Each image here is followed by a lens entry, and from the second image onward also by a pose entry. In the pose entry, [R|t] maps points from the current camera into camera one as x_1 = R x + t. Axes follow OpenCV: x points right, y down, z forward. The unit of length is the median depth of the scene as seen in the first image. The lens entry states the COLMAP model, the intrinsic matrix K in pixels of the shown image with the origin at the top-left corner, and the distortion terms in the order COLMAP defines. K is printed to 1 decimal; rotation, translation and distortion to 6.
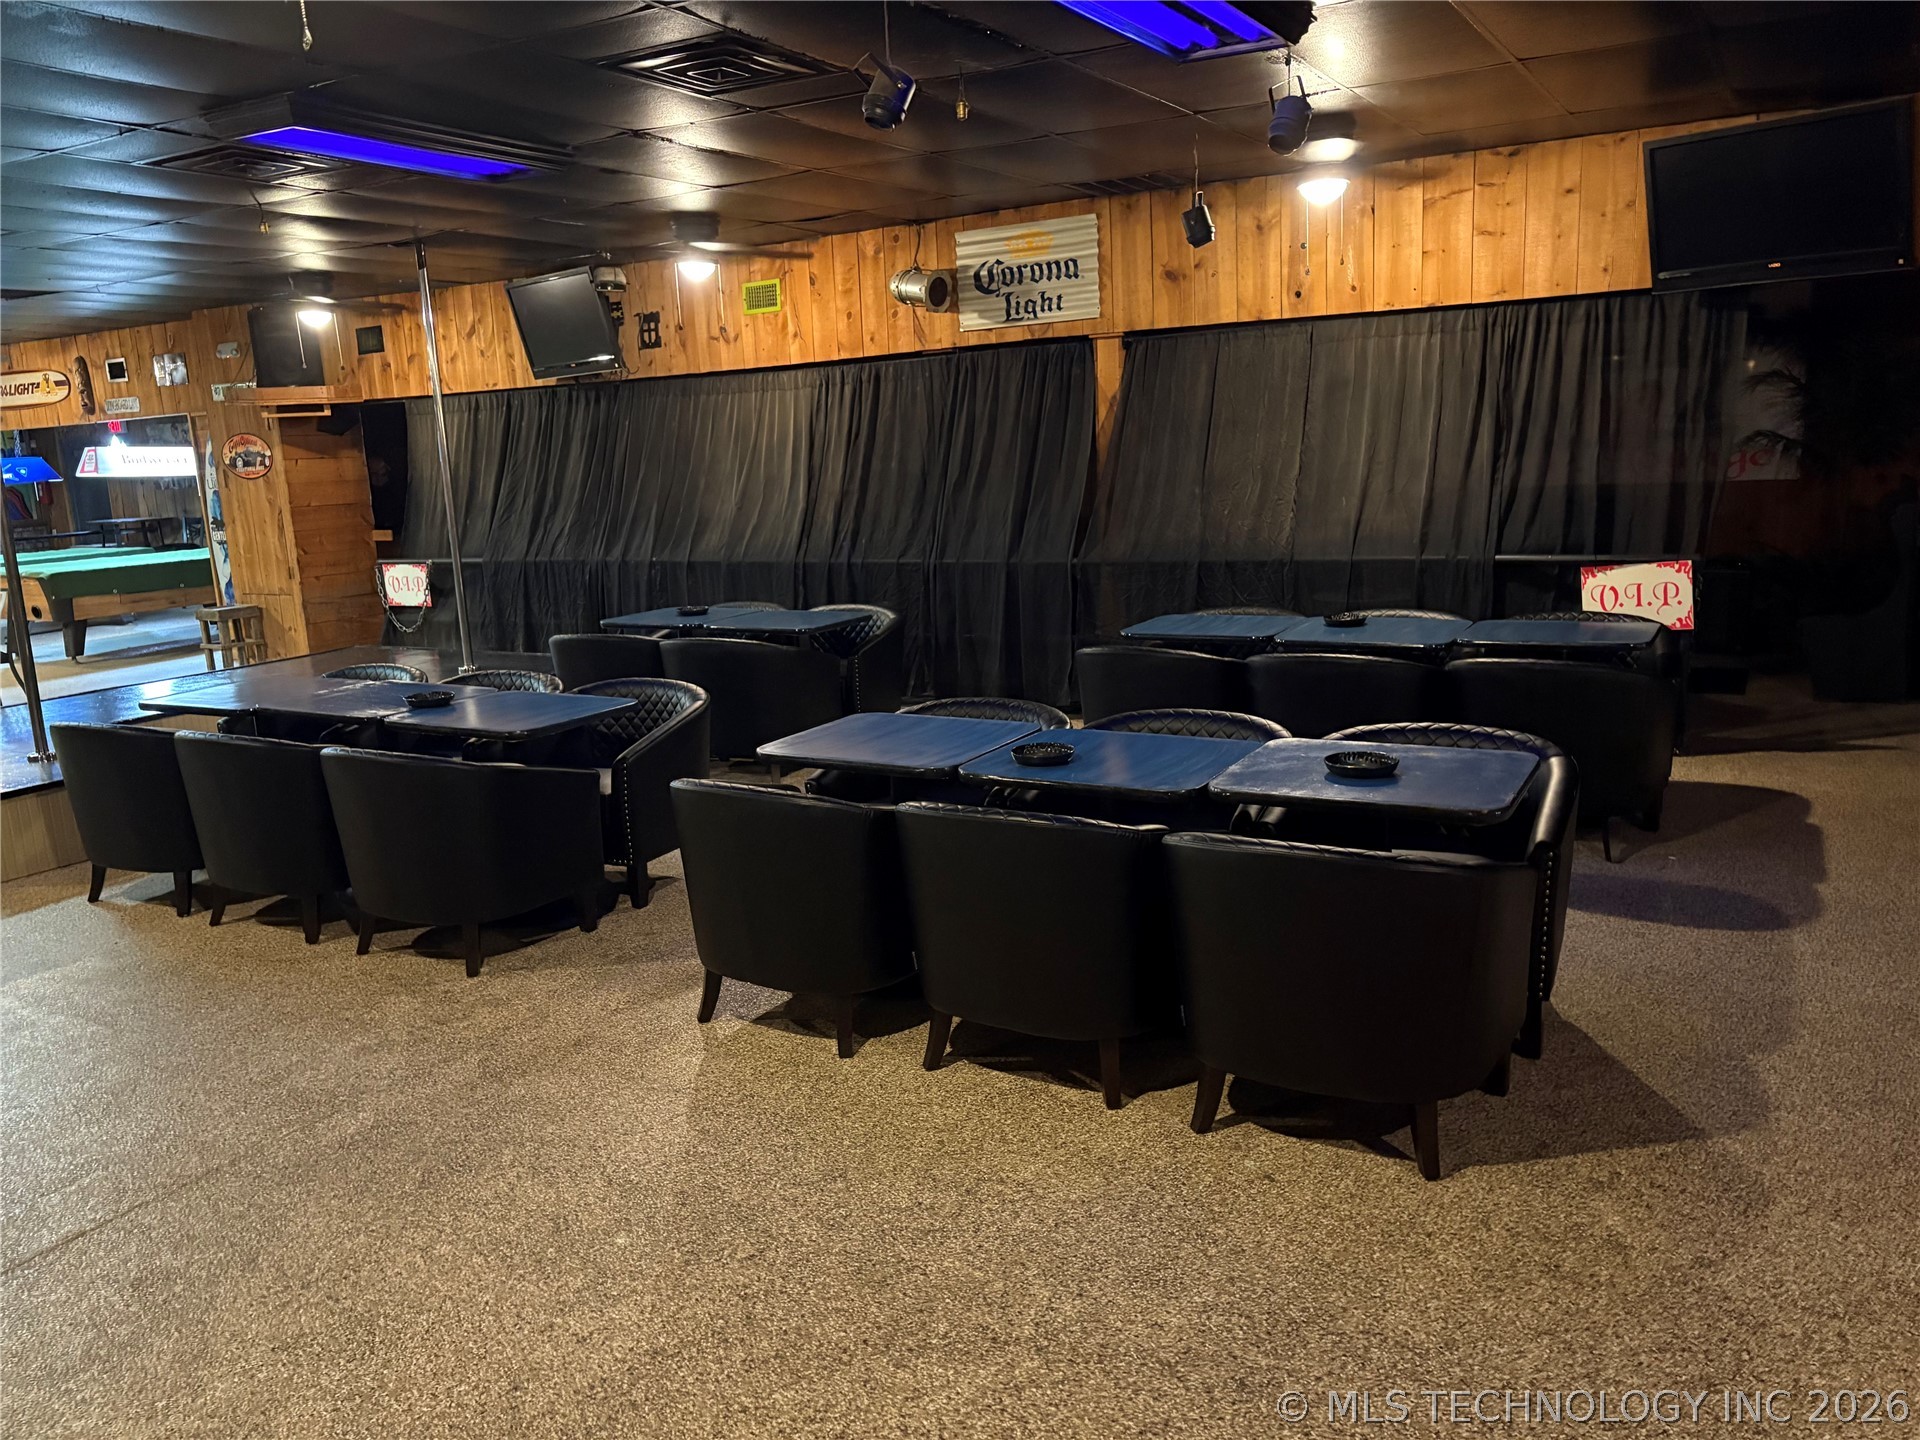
lens RADIAL K [[1452.0, 0, 1031.7], [0, 1452.0, 683.0], [0, 0, 1]] dist [0.025388, 0.000708]
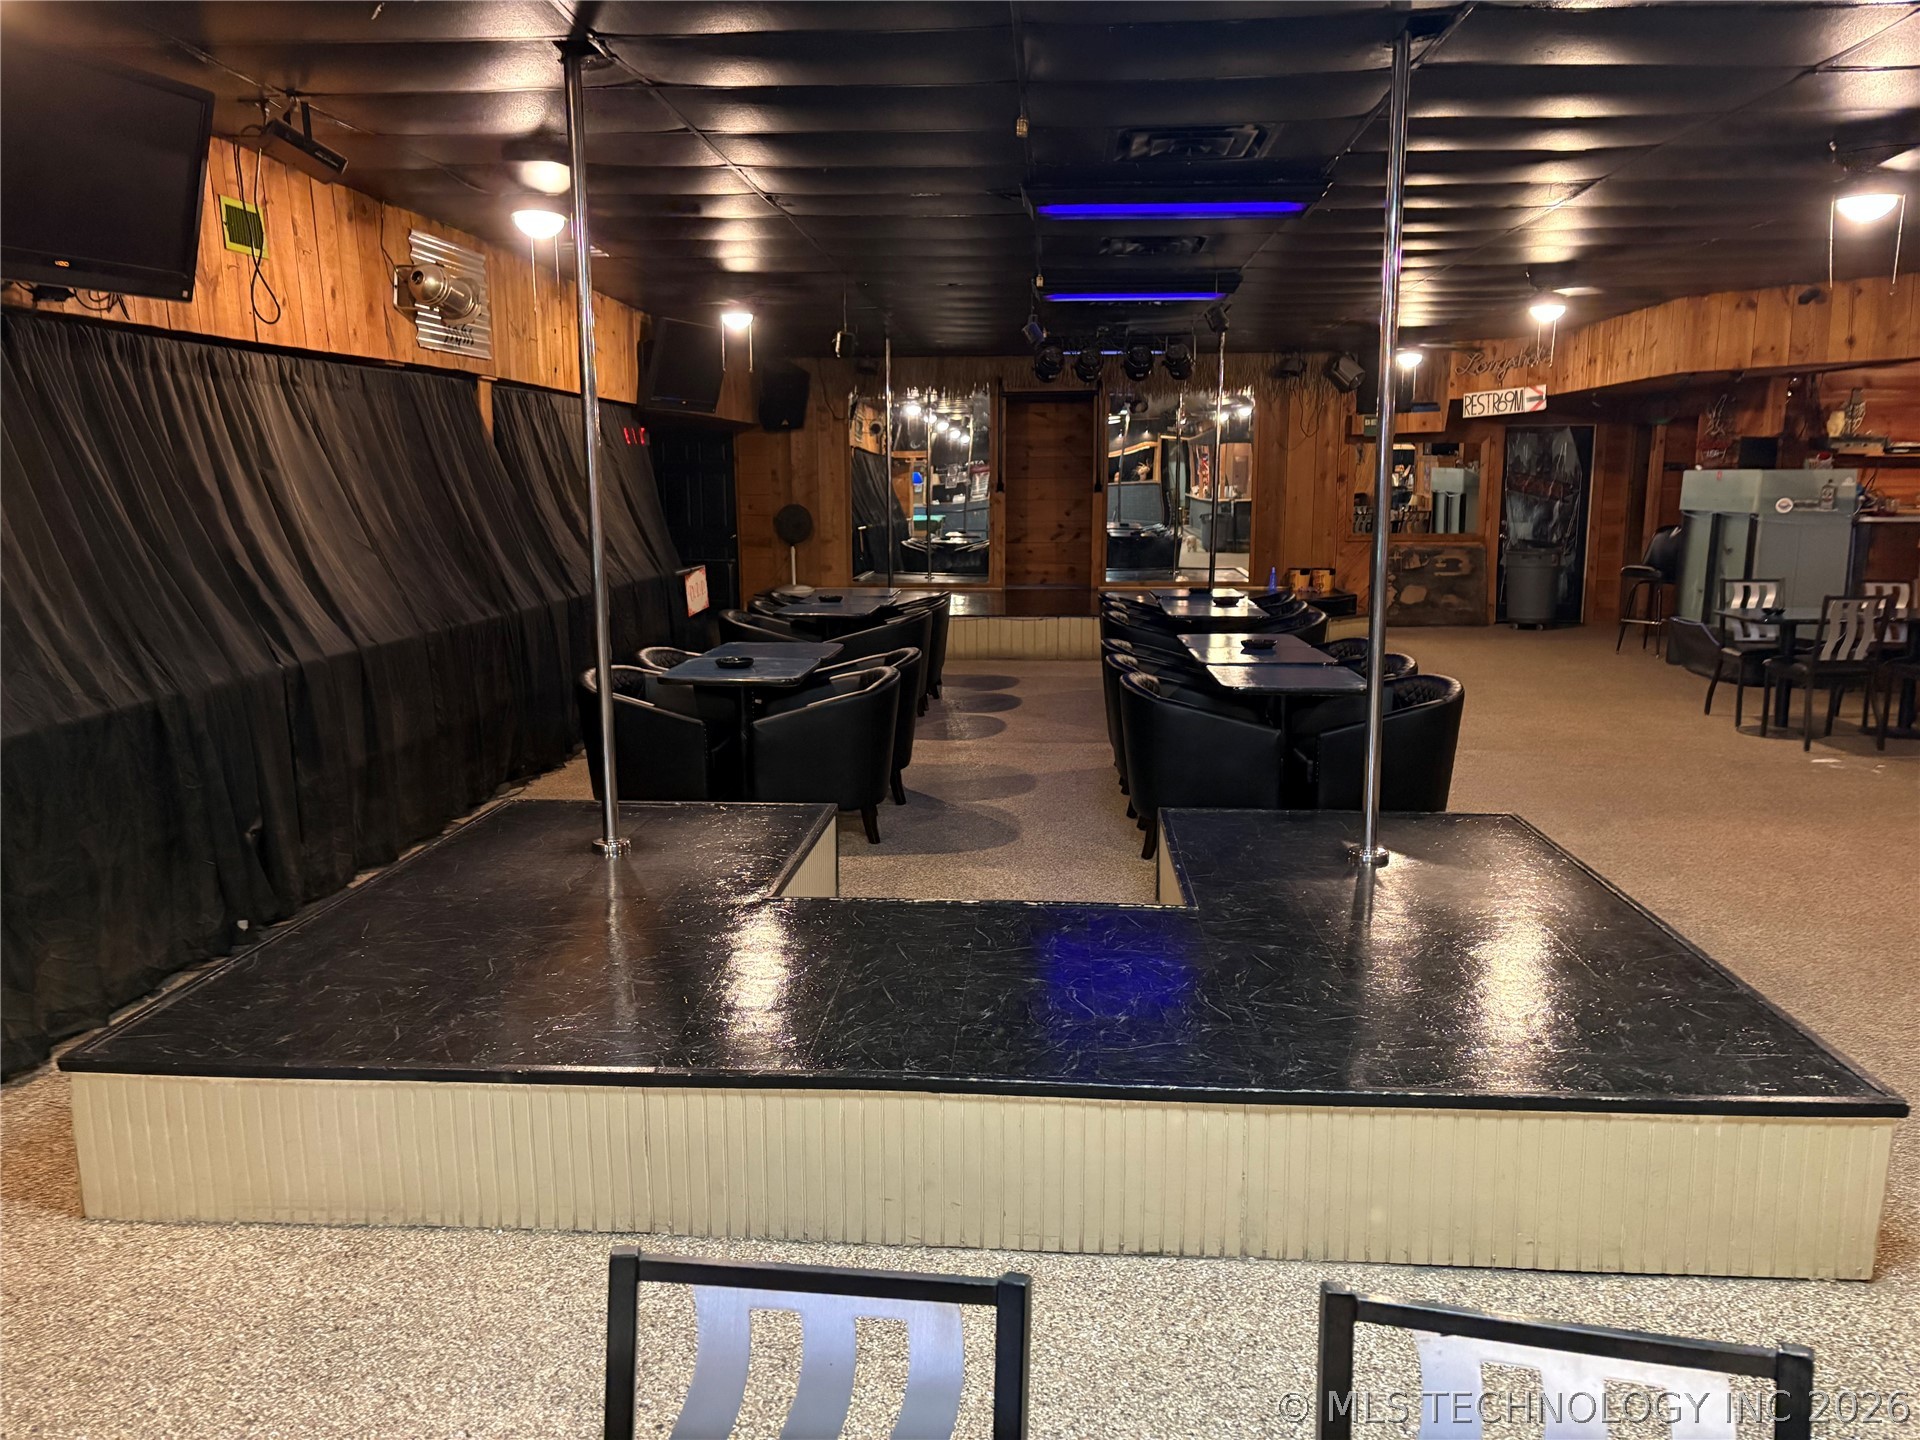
lens RADIAL K [[1437.5, 0, 955.1], [0, 1437.5, 780.3], [0, 0, 1]] dist [0.009410, -0.172742]
pose [[-0.410890, -0.139739, 0.900912, -1.124234], [0.173805, 0.958053, 0.227872, -0.164934], [-0.894965, 0.250213, -0.369367, 1.305259]]
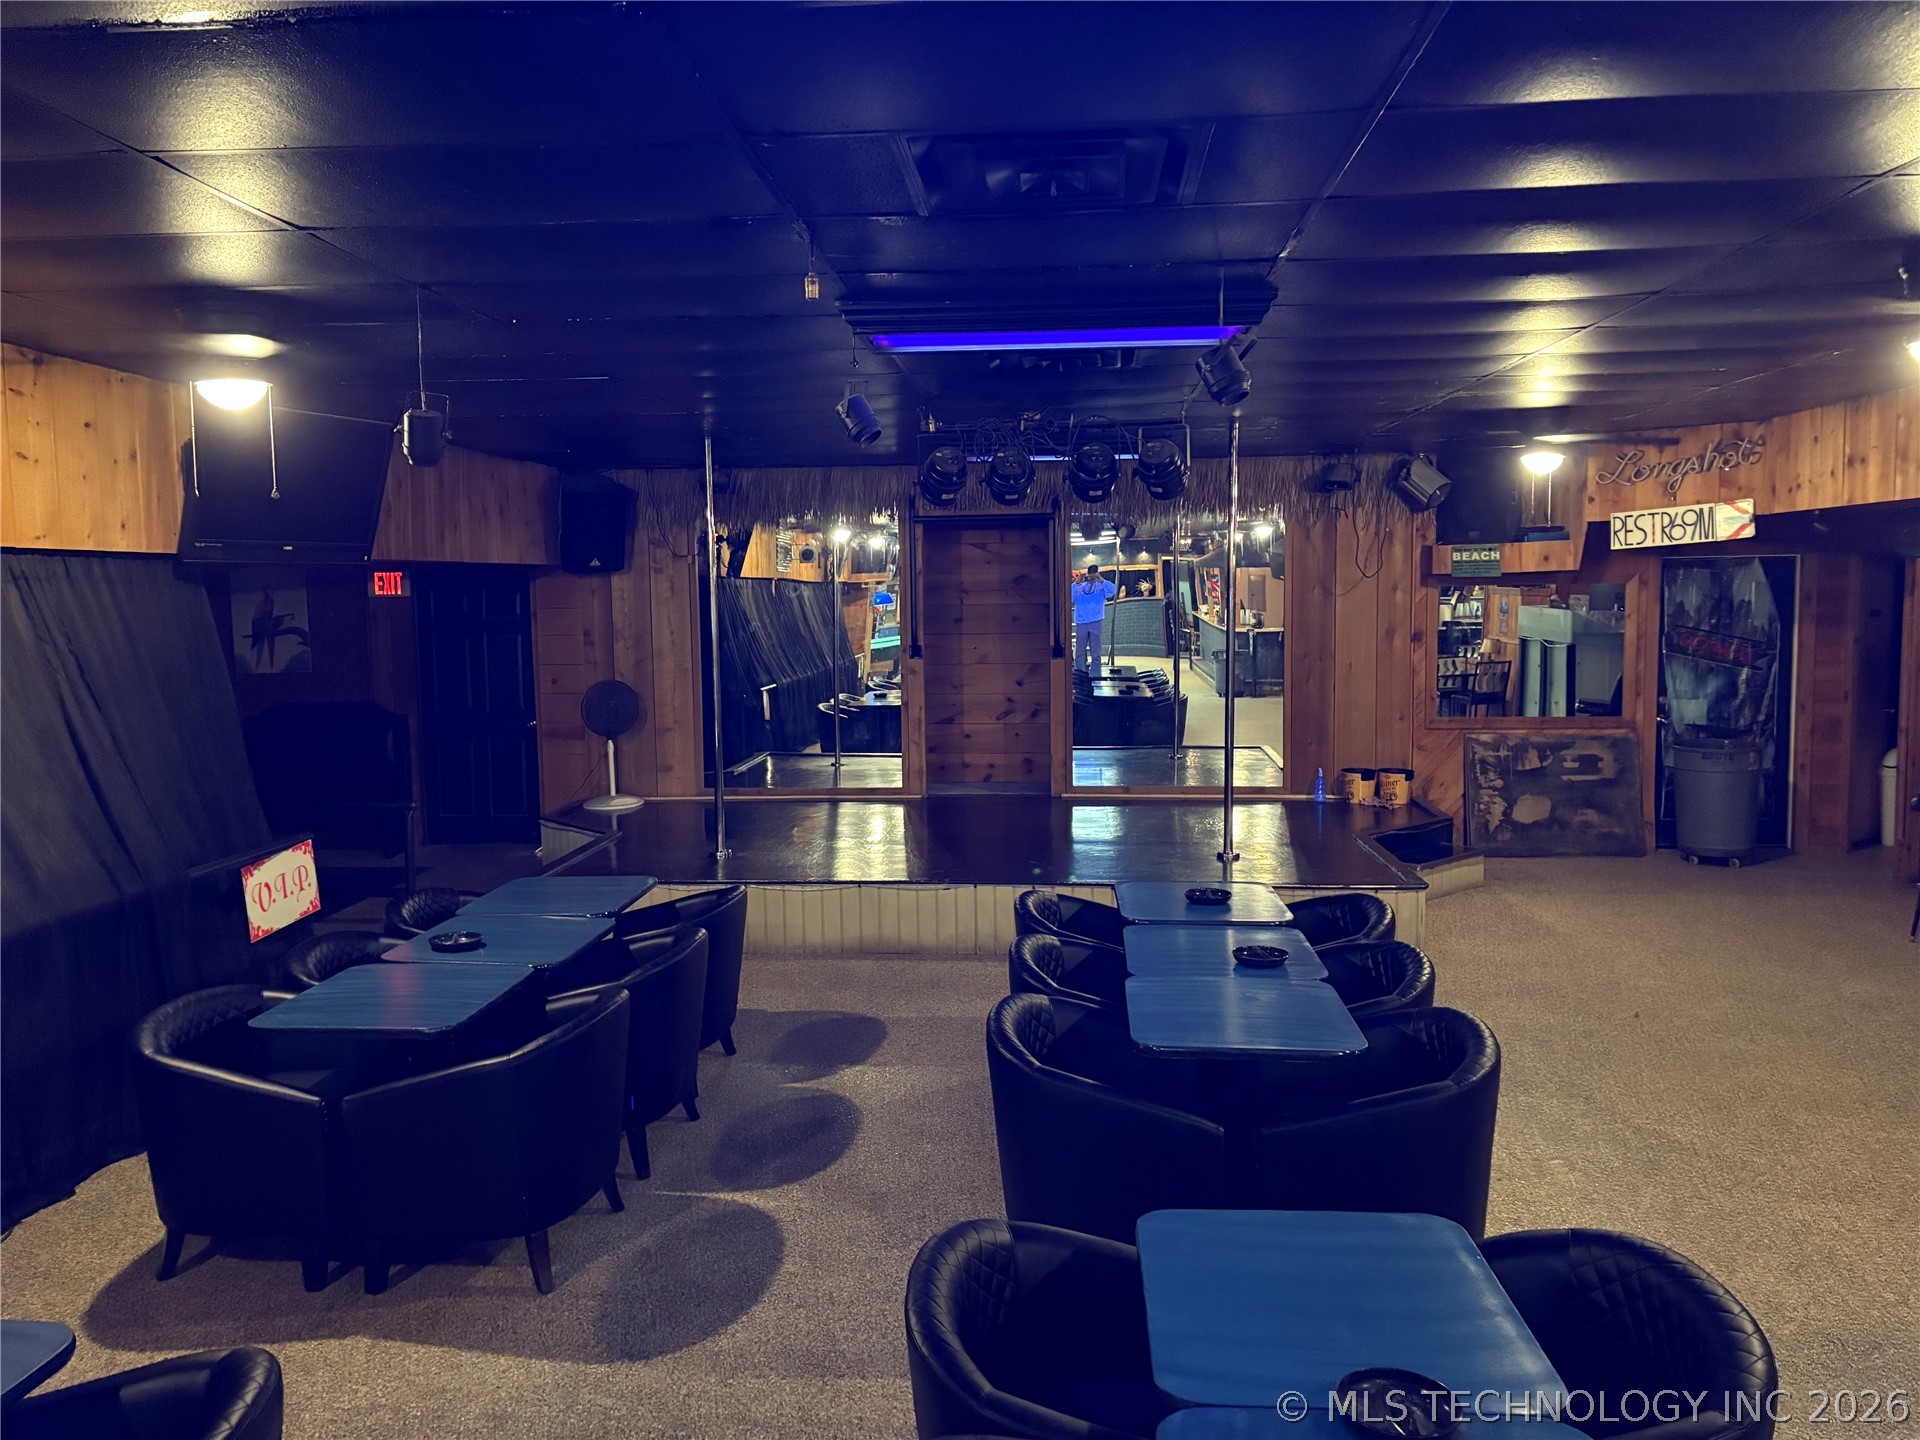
lens RADIAL K [[1413.8, 0, 960.0], [0, 1413.8, 720.0], [0, 0, 1]] dist [-0.041411, -0.001364]
pose [[-0.399211, -0.036812, 0.916120, -0.520284], [0.182849, 0.975925, 0.118894, -0.178155], [-0.898441, 0.214976, -0.382869, 0.883004]]
